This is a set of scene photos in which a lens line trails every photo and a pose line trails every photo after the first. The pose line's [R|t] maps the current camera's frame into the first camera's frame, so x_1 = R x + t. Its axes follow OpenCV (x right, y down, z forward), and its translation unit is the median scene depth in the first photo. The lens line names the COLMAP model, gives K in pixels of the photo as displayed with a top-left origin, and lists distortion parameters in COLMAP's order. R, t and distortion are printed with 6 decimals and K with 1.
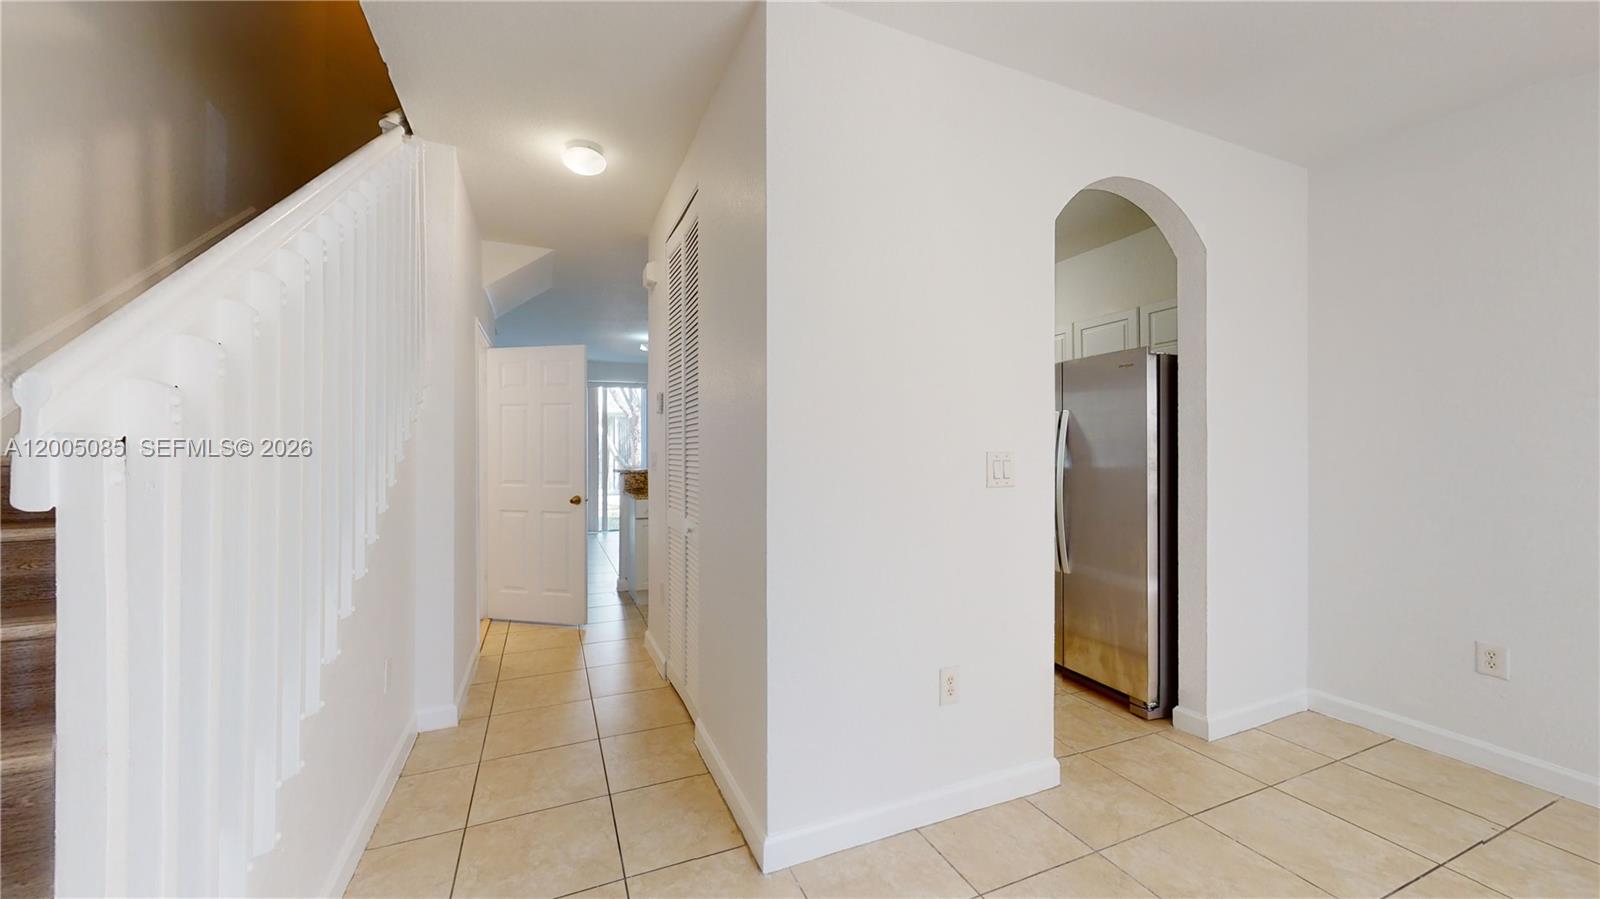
lens RADIAL K [[589.3, 0, 800.0], [0, 589.3, 449.5], [0, 0, 1]] dist [0.000103, -0.000079]
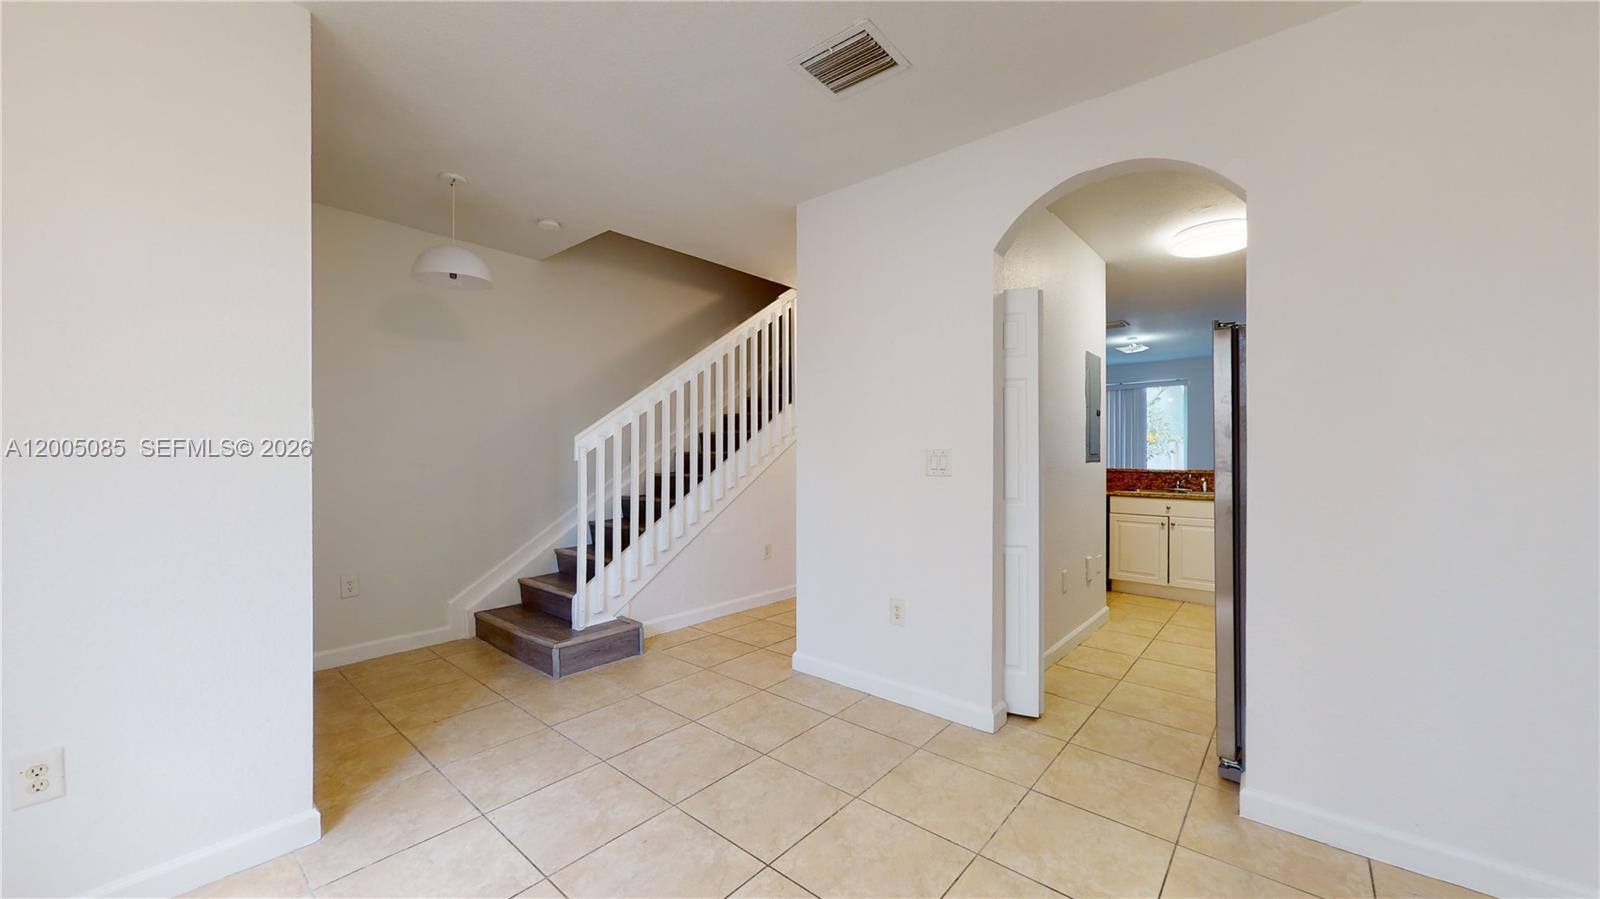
lens RADIAL K [[589.3, 0, 800.0], [0, 589.3, 449.5], [0, 0, 1]] dist [0.000103, -0.000079]
pose [[0.436019, -0.002647, -0.899934, 1.450840], [-0.000253, 0.999995, -0.003064, 0.007673], [0.899937, 0.001564, 0.436016, 0.155530]]
